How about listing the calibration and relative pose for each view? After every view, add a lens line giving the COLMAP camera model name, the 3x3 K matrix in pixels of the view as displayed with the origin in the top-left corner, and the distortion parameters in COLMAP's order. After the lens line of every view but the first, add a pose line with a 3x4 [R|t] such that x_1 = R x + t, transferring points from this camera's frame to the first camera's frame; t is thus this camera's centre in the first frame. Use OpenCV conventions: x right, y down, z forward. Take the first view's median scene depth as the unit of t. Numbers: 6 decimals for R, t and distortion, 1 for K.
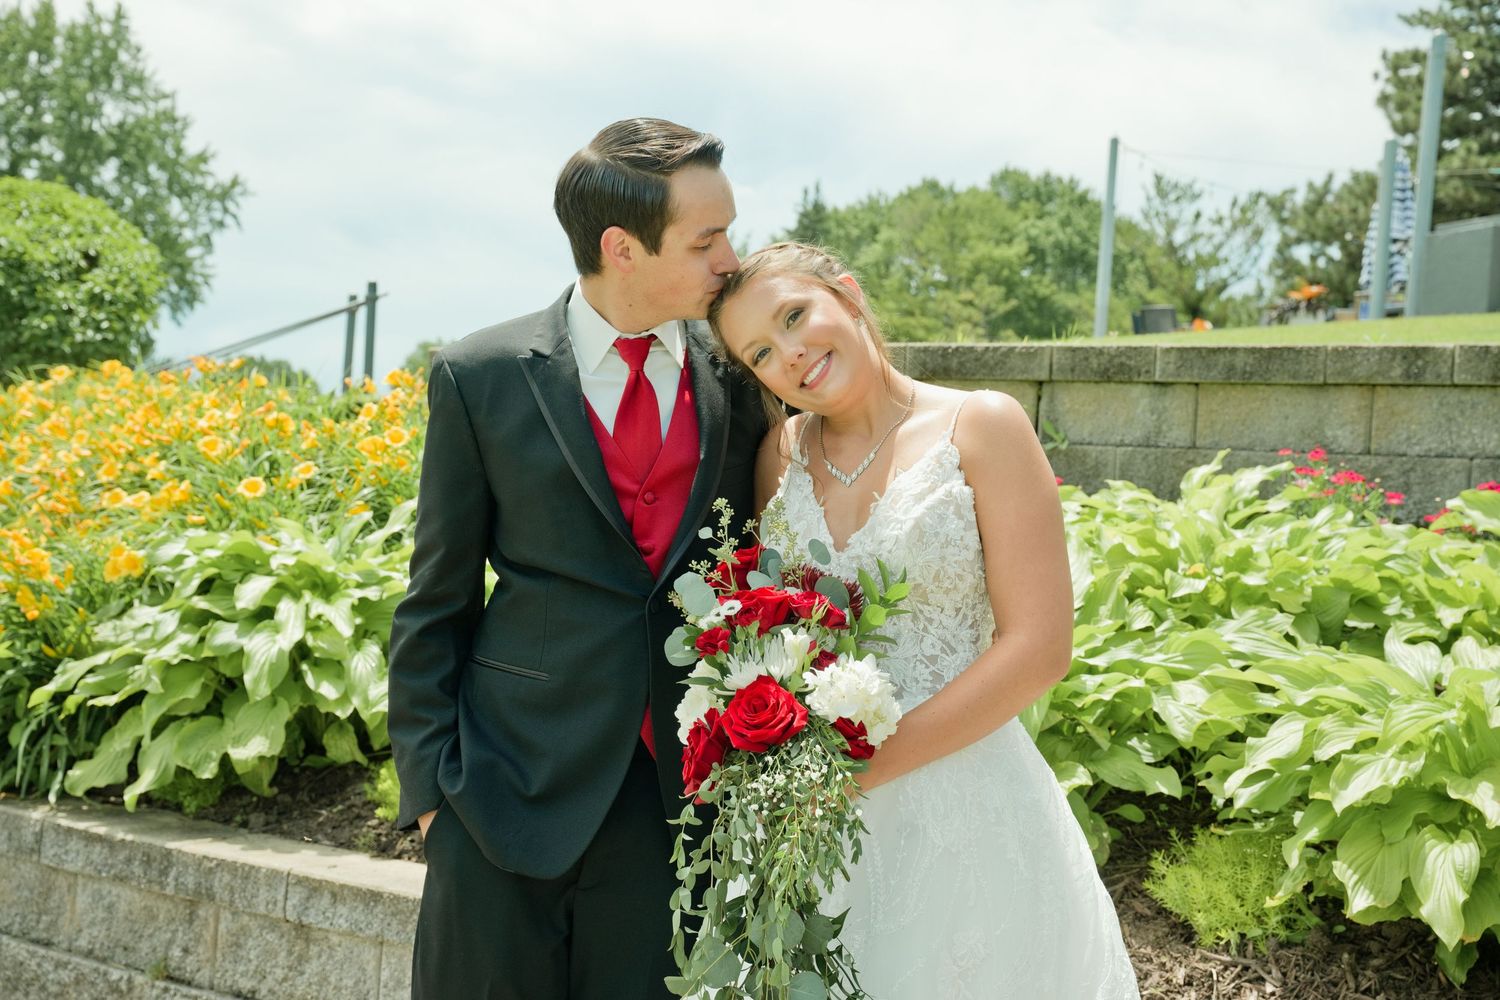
lens RADIAL K [[2114.5, 0, 750.0], [0, 2114.5, 500.0], [0, 0, 1]] dist [0.142111, 0.061664]
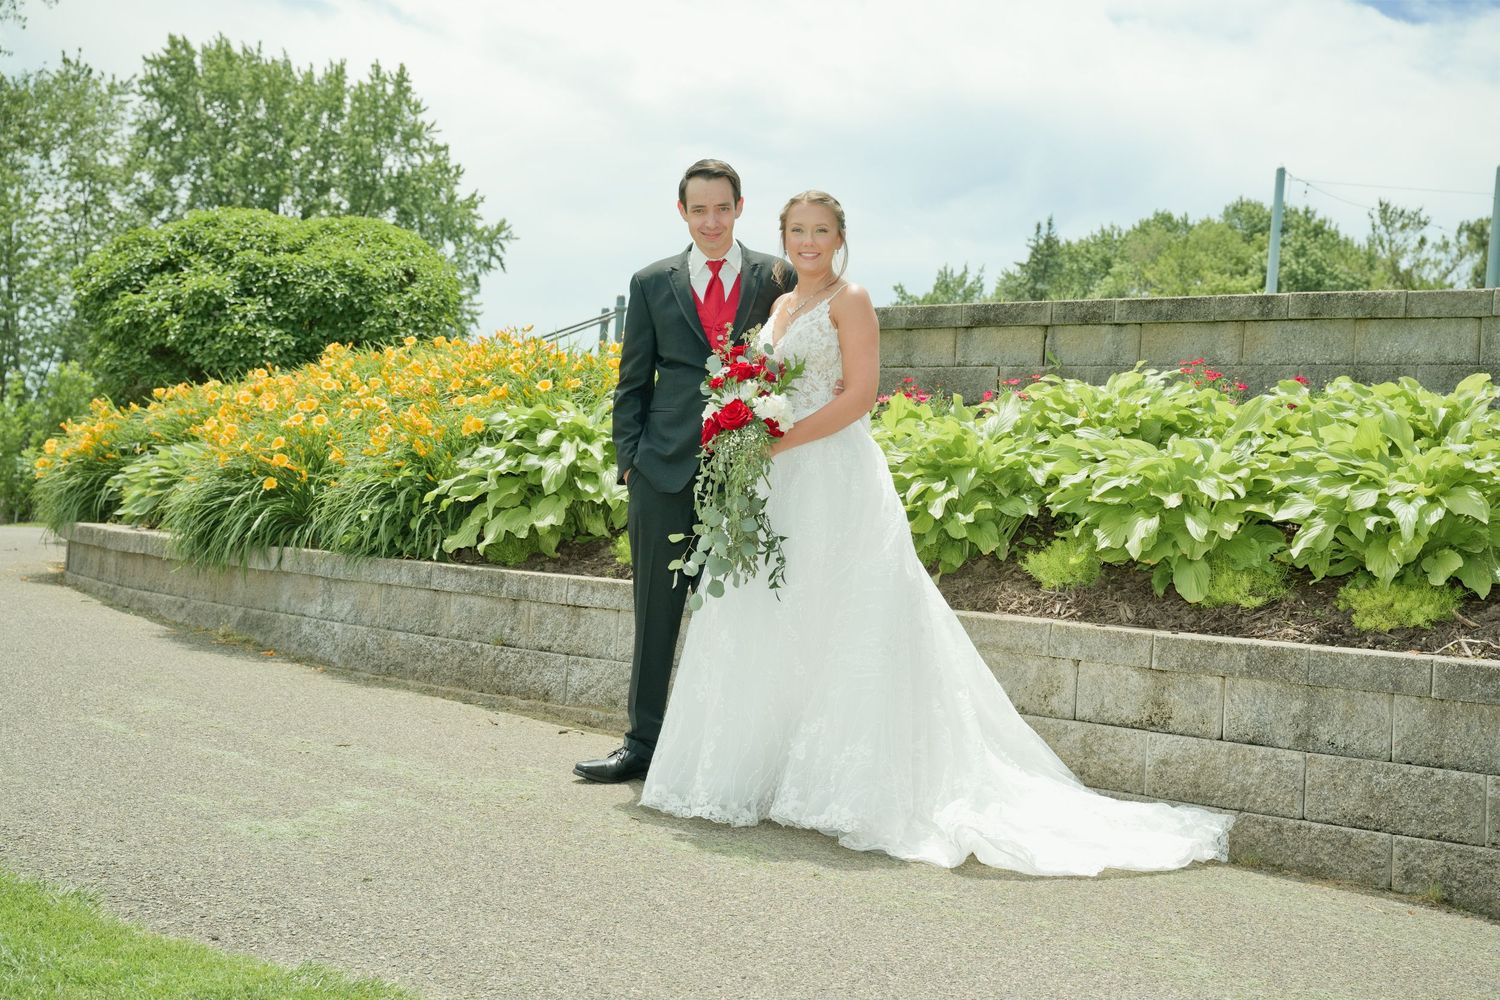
lens RADIAL K [[2114.5, 0, 750.0], [0, 2114.5, 500.0], [0, 0, 1]] dist [0.142111, 0.061664]
pose [[0.993245, 0.002763, -0.116004, 0.113624], [-0.004924, 0.999820, -0.018347, 0.109286], [0.115932, 0.018795, 0.993079, -0.599717]]
